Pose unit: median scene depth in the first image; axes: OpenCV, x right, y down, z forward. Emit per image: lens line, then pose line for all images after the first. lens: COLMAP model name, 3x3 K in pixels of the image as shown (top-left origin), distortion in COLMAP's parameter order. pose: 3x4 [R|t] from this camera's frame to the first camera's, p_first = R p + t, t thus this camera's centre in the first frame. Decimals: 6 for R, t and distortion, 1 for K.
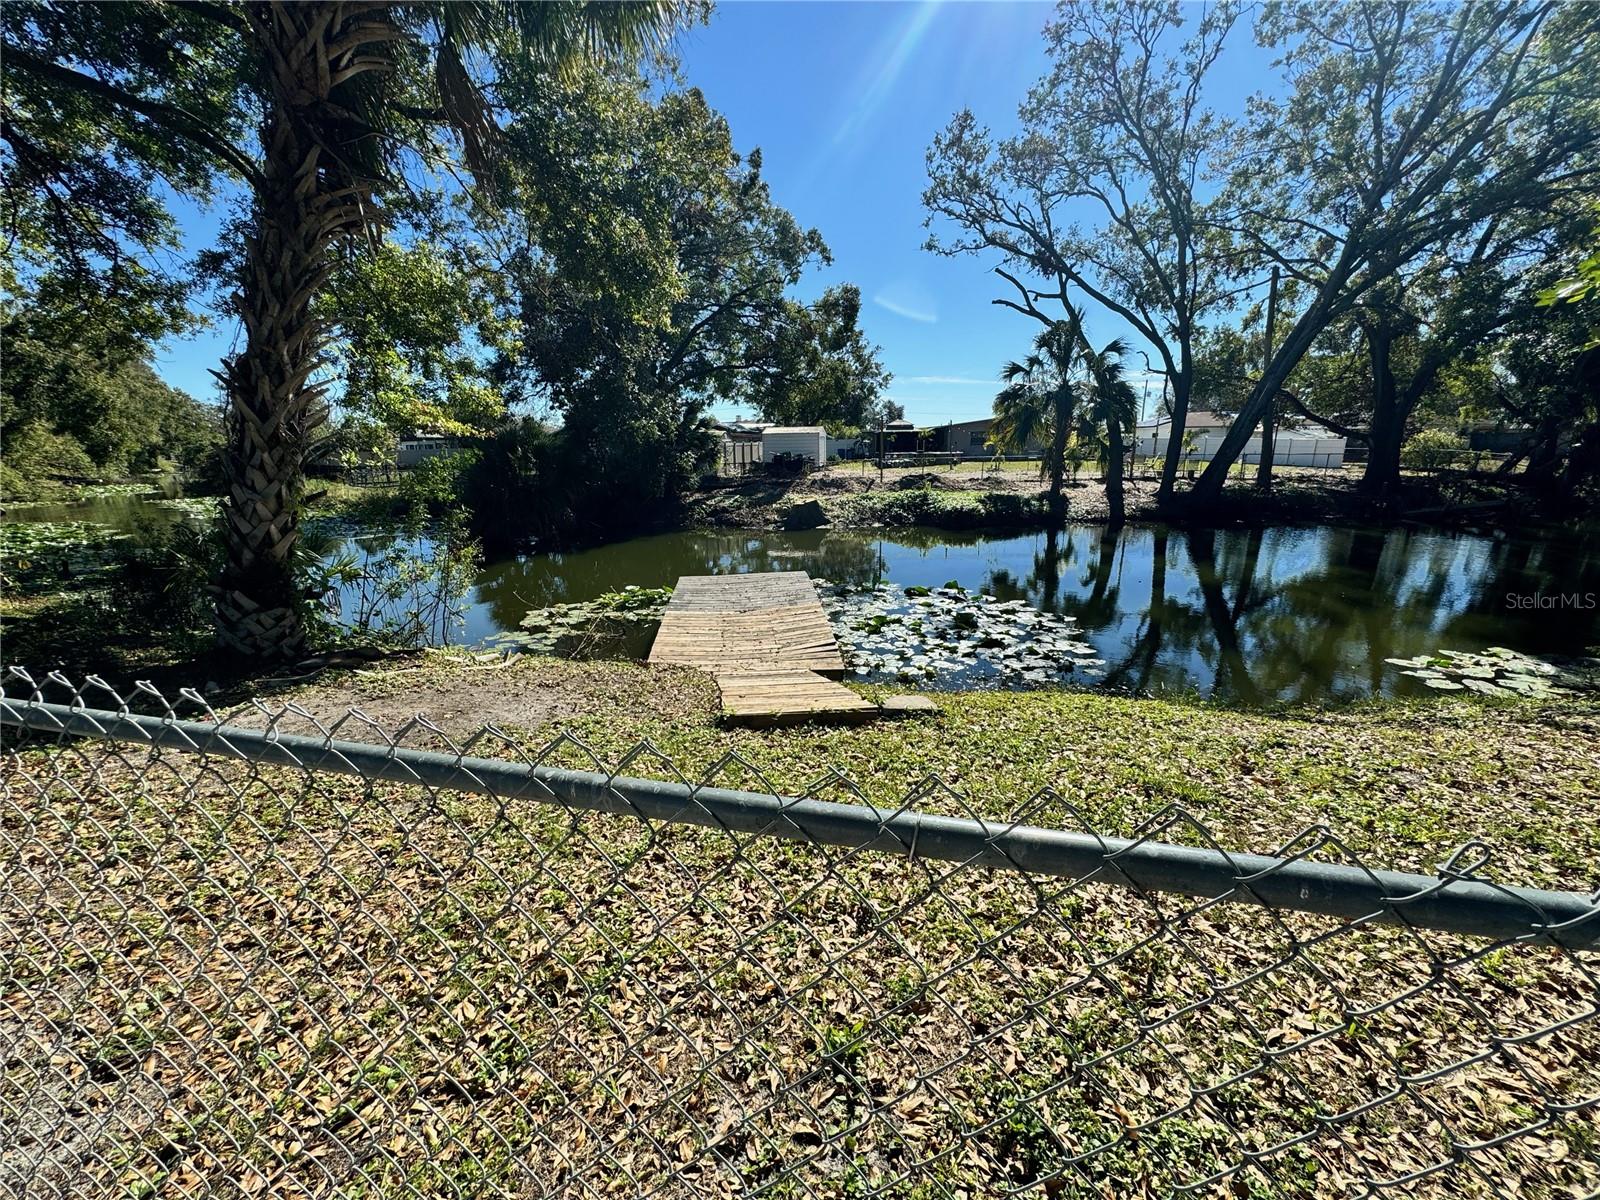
lens RADIAL K [[639.4, 0, 799.9], [0, 639.4, 599.6], [0, 0, 1]] dist [-0.002167, 0.000593]
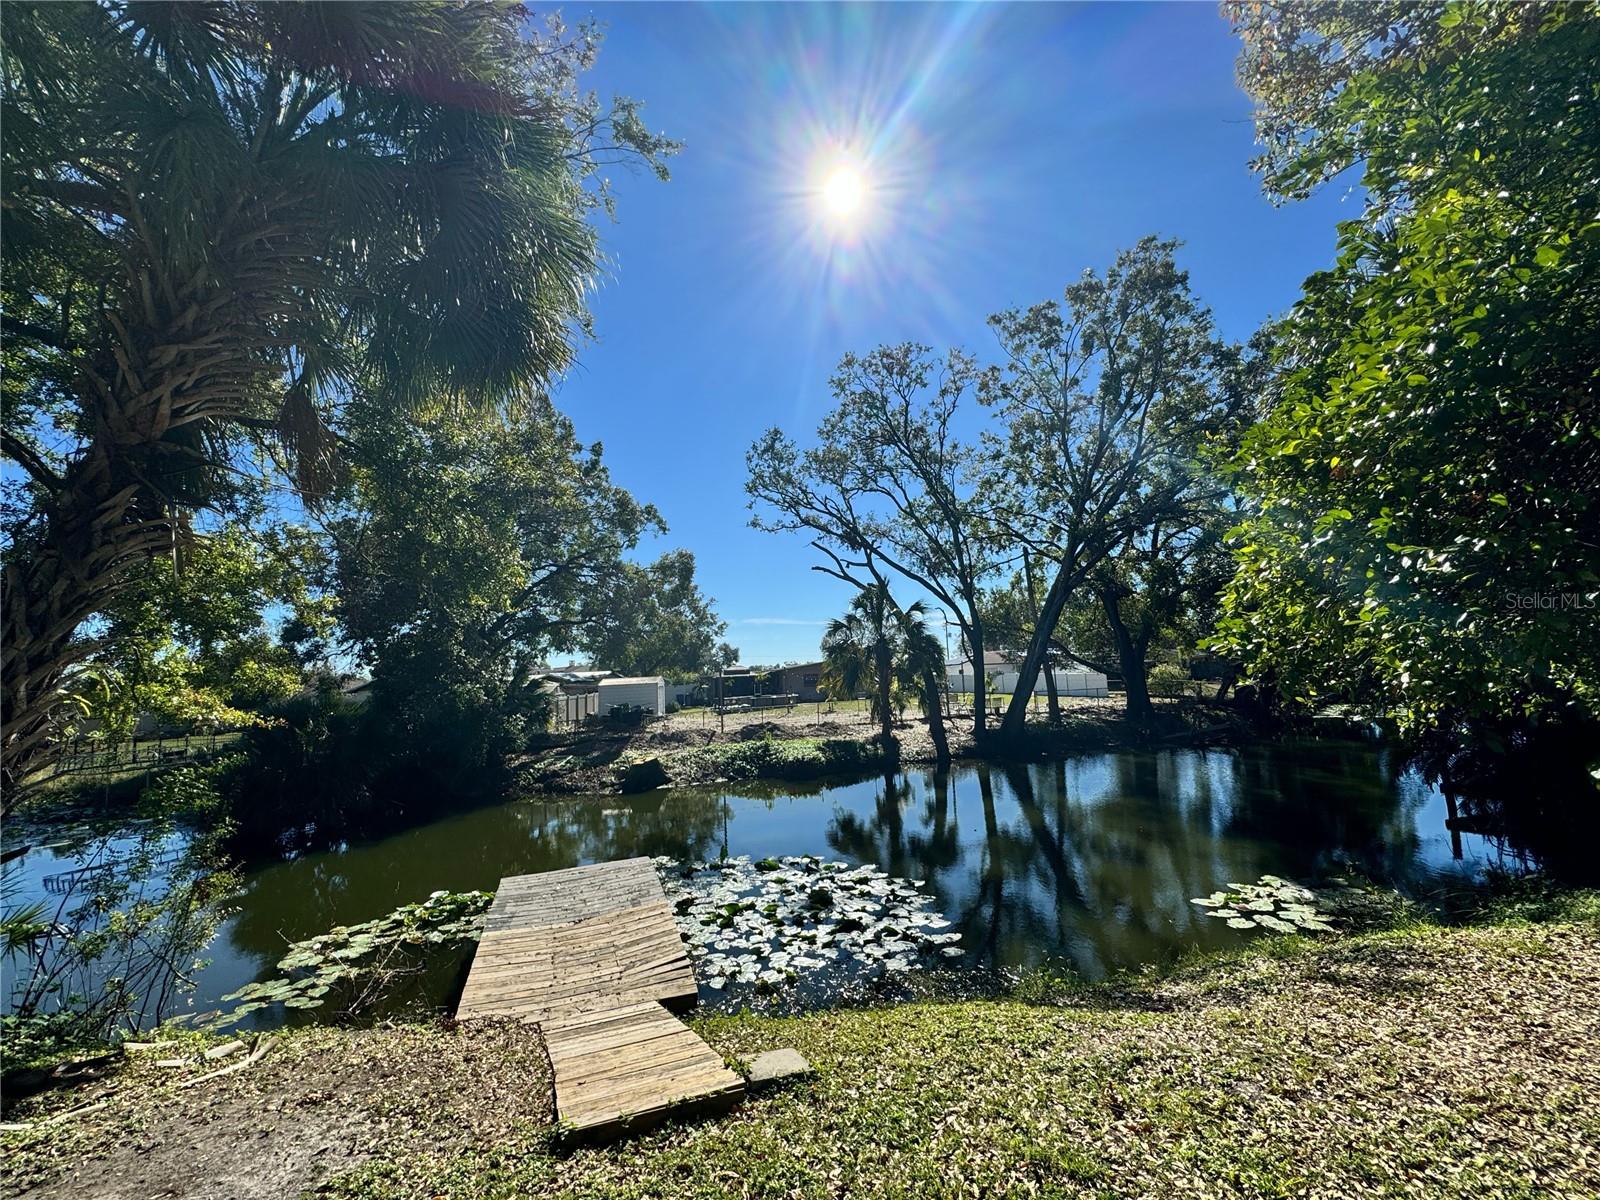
lens RADIAL K [[639.4, 0, 798.9], [0, 639.4, 599.4], [0, 0, 1]] dist [-0.002167, 0.000593]
pose [[0.969021, -0.001800, 0.246970, -0.003862], [0.090028, 0.933745, -0.346431, -0.024278], [-0.229984, 0.357934, 0.904981, -0.009993]]
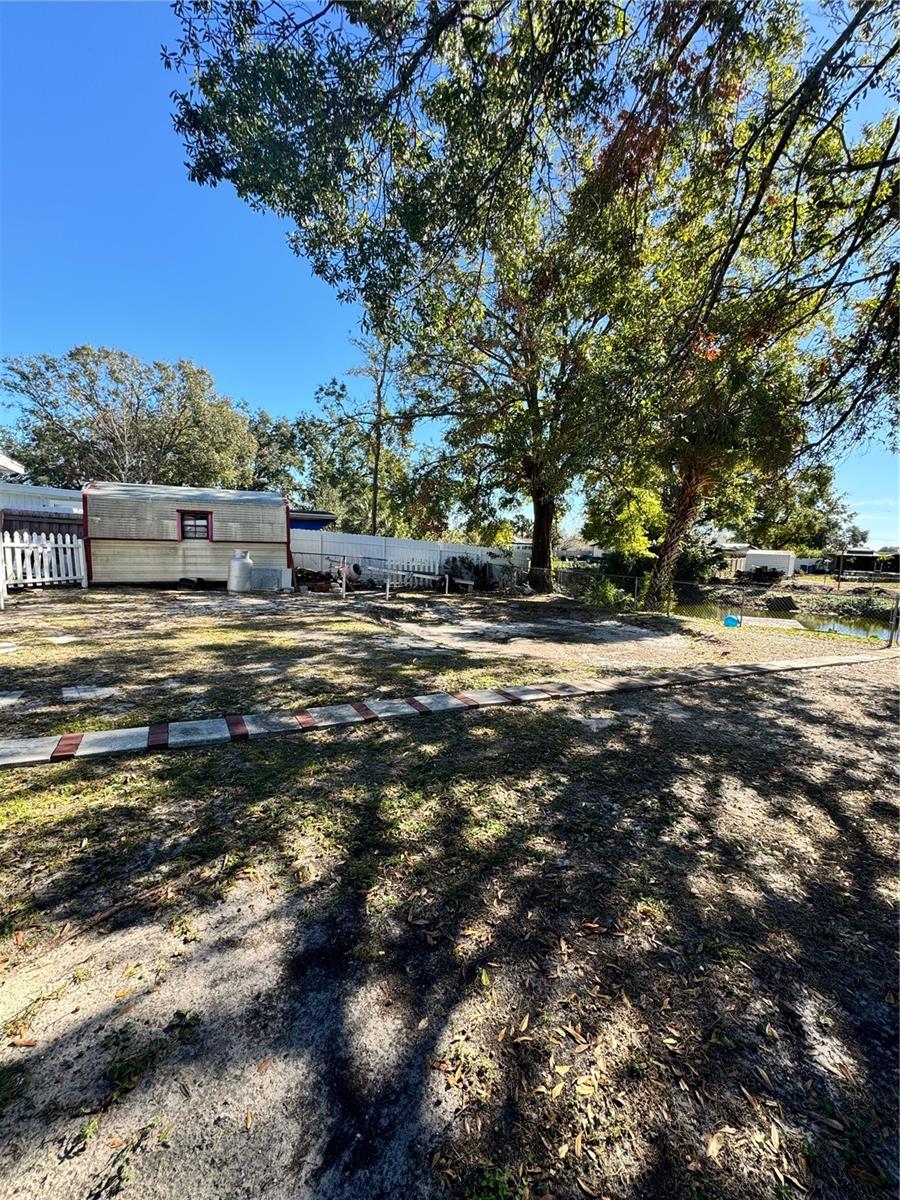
lens RADIAL K [[479.5, 0, 448.9], [0, 479.5, 598.1], [0, 0, 1]] dist [-0.002167, 0.000593]
pose [[0.844828, 0.103134, -0.525003, -0.073892], [-0.171247, 0.981750, -0.082710, 0.118435], [0.506892, 0.159781, 0.847072, -0.584356]]
